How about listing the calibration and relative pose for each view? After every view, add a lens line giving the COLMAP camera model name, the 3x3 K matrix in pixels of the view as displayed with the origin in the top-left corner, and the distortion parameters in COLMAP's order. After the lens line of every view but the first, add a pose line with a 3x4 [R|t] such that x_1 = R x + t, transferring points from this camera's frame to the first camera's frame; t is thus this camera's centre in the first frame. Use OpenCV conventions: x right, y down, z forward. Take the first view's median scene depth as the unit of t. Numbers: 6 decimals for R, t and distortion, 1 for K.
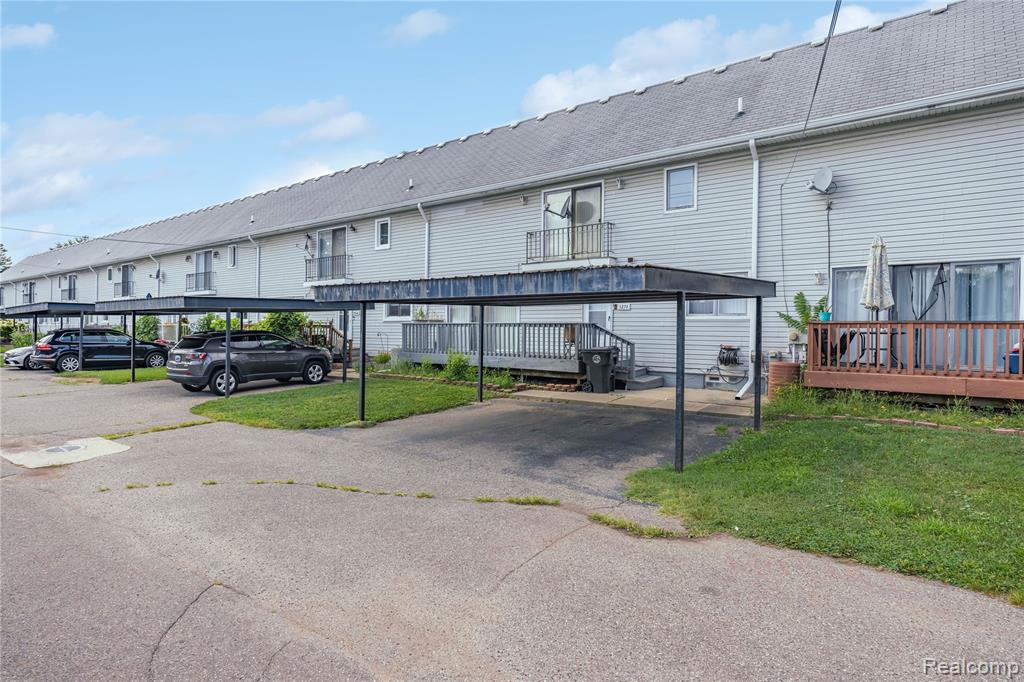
lens RADIAL K [[546.0, 0, 514.2], [0, 546.0, 328.7], [0, 0, 1]] dist [0.002494, -0.000057]
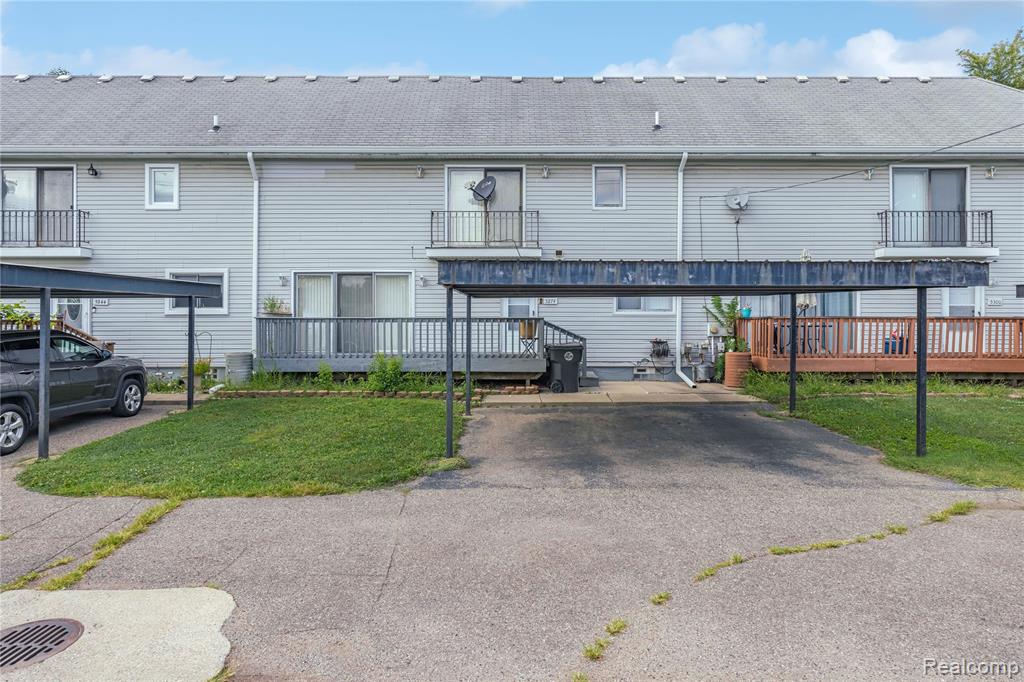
lens RADIAL K [[546.0, 0, 514.2], [0, 546.0, 328.7], [0, 0, 1]] dist [0.002494, -0.000057]
pose [[0.799005, -0.009659, 0.601247, -0.463577], [0.004995, 0.999943, 0.009425, -0.001219], [-0.601304, -0.004527, 0.799008, 0.292597]]
